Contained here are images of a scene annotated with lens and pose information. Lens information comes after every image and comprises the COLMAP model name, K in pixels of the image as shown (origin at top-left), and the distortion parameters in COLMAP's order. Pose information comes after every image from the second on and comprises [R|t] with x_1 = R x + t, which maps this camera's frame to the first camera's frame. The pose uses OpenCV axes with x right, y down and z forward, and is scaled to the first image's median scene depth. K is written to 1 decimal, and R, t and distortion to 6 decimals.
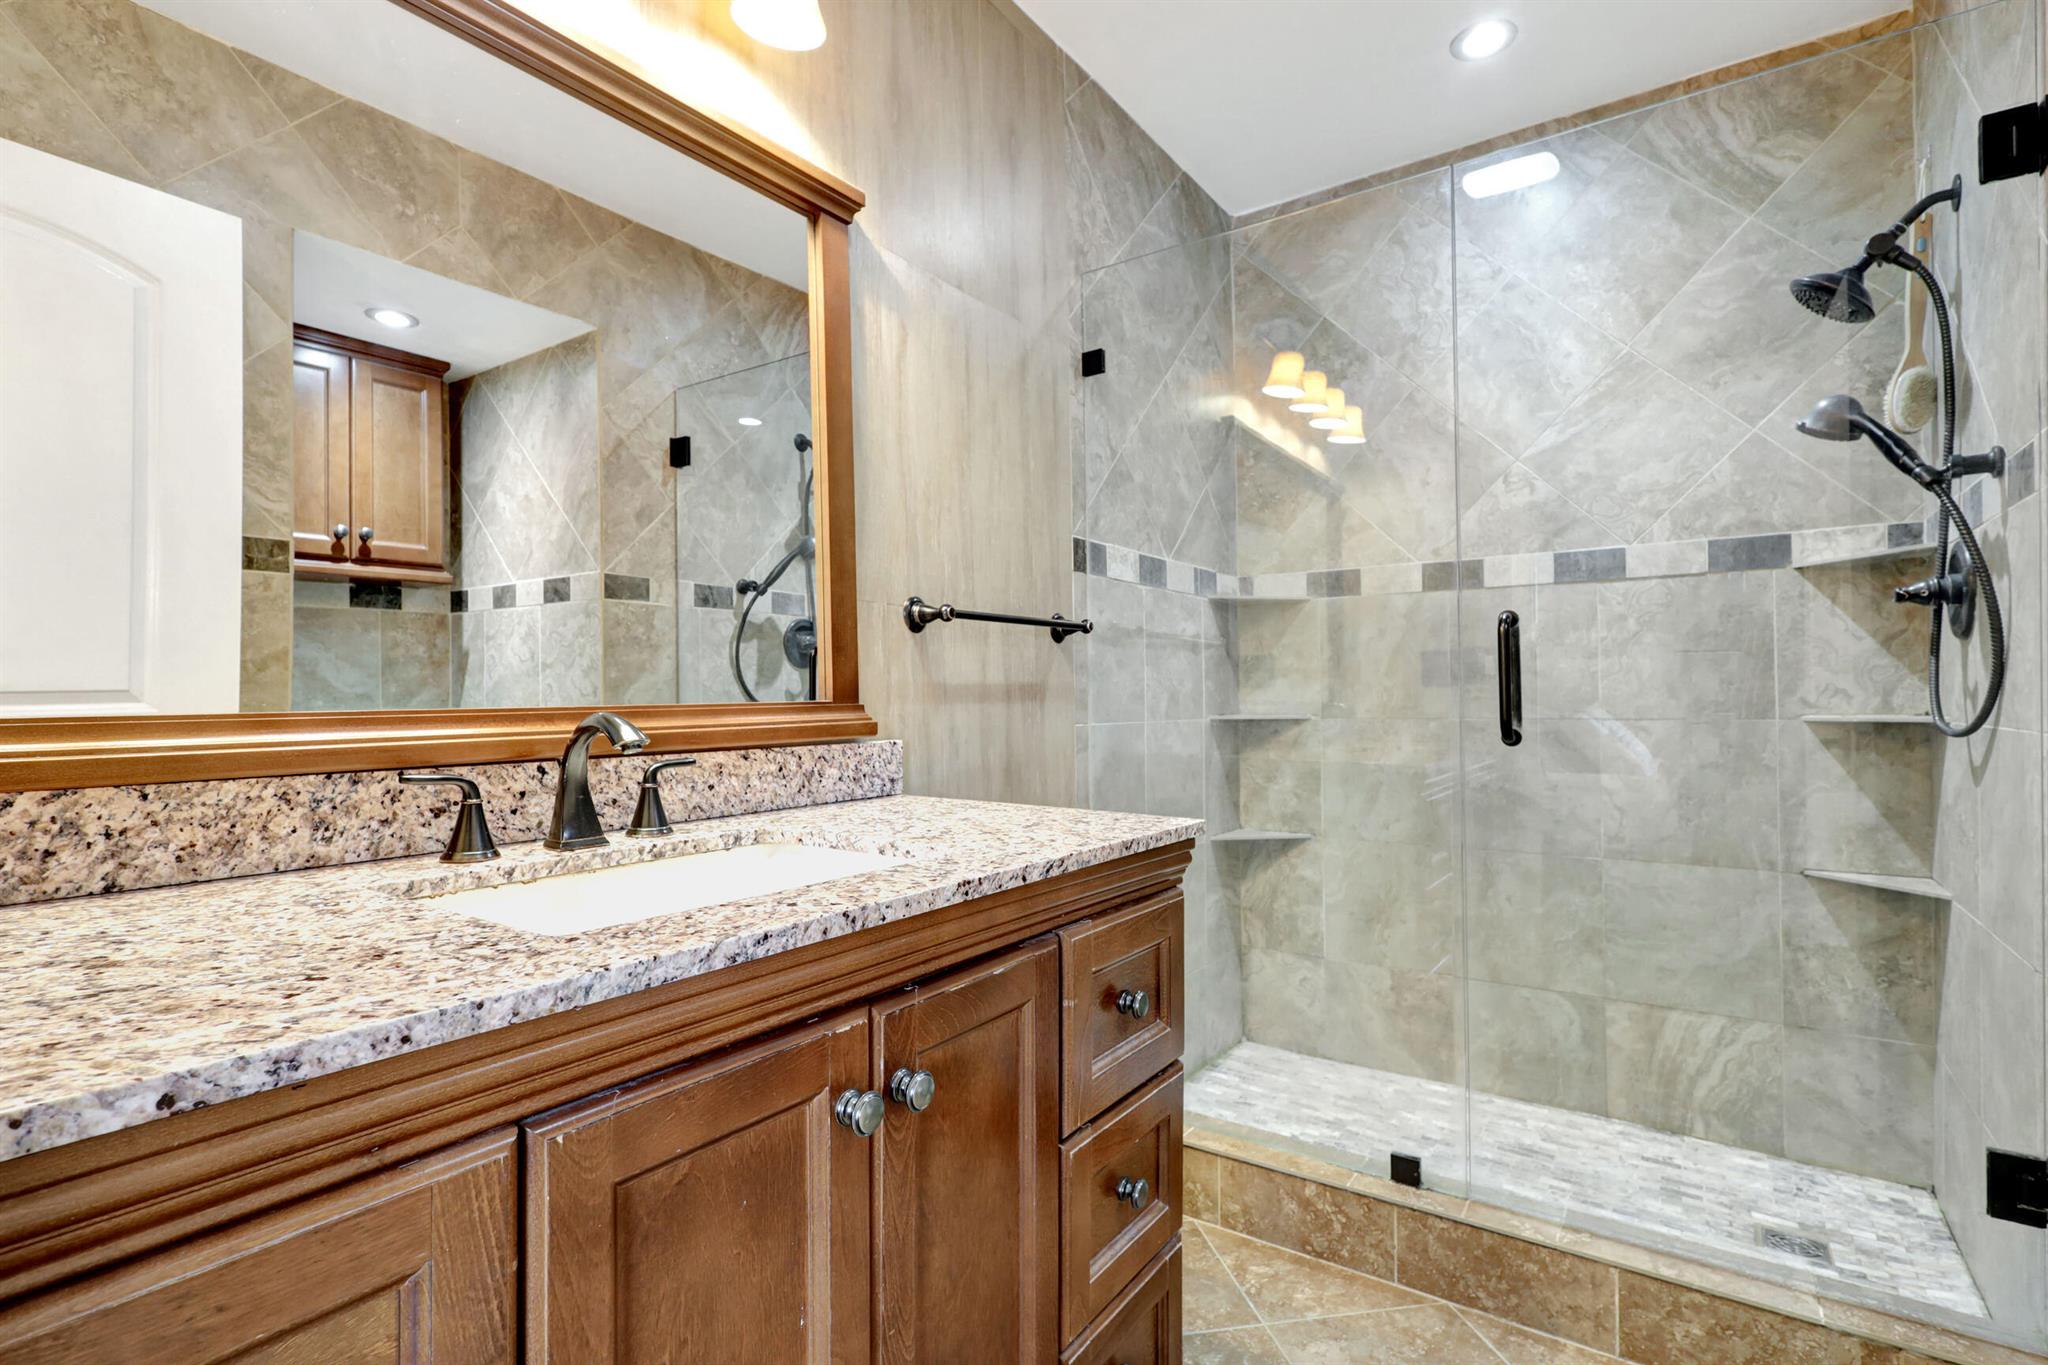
lens RADIAL K [[966.8, 0, 991.2], [0, 966.8, 687.5], [0, 0, 1]] dist [-0.004664, 0.007469]
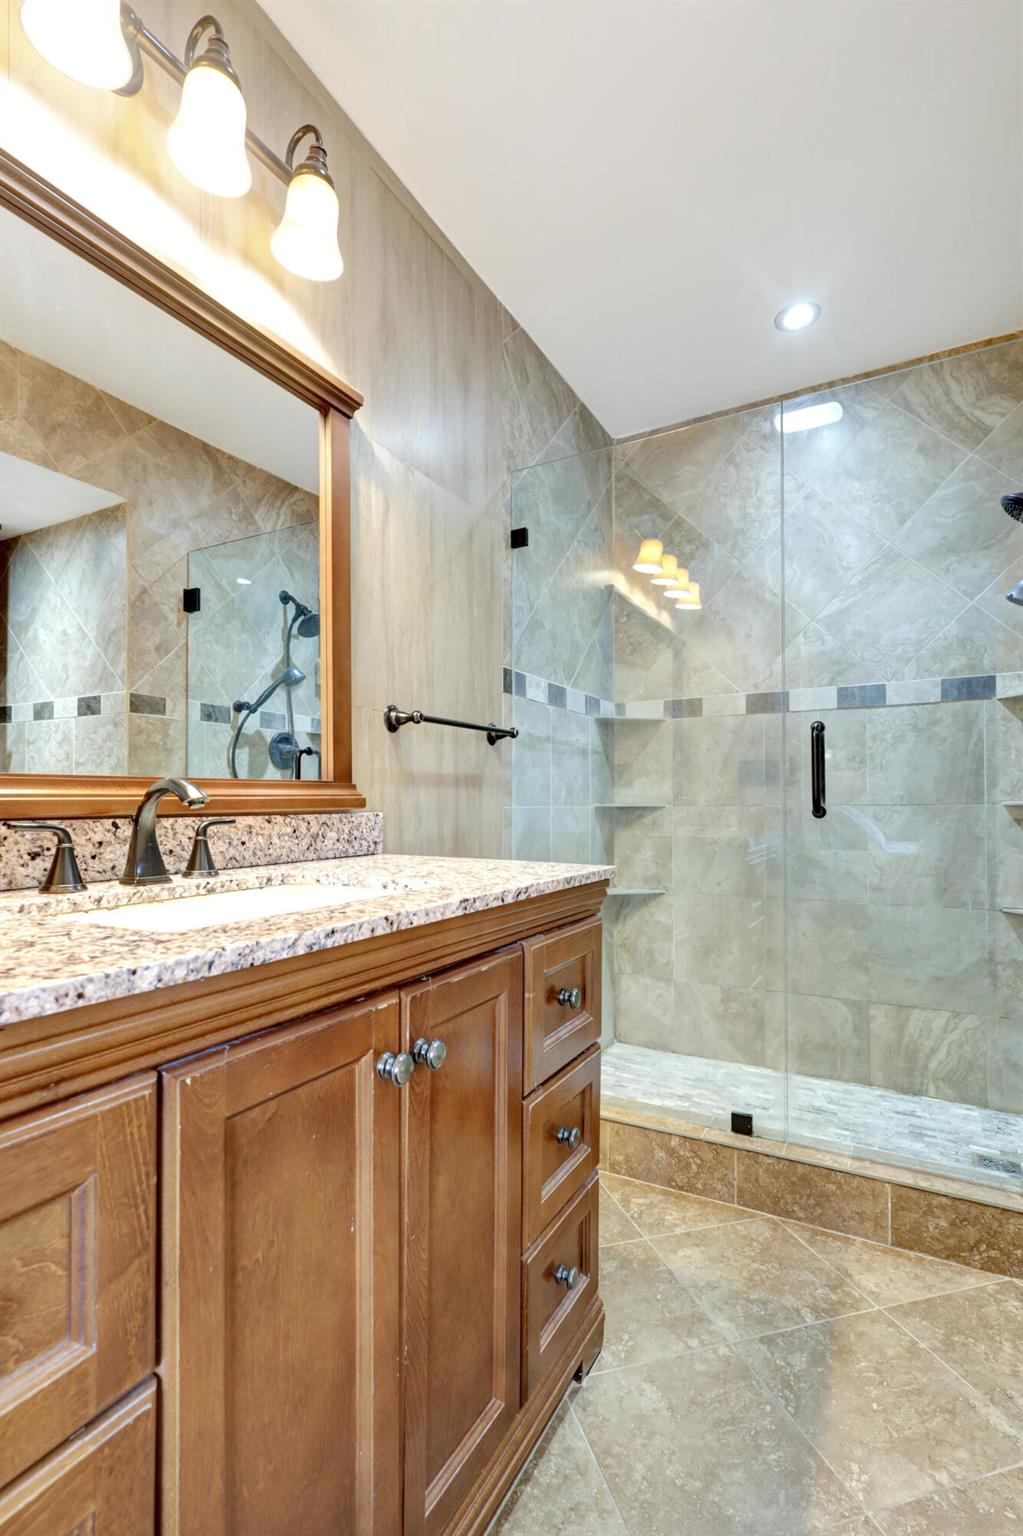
lens RADIAL K [[725.1, 0, 330.0], [0, 725.1, 878.4], [0, 0, 1]] dist [-0.004664, 0.007469]
pose [[0.995039, 0.004576, 0.099380, -0.267781], [-0.004357, 0.999988, -0.002420, 0.150485], [-0.099390, 0.001975, 0.995047, 0.018374]]
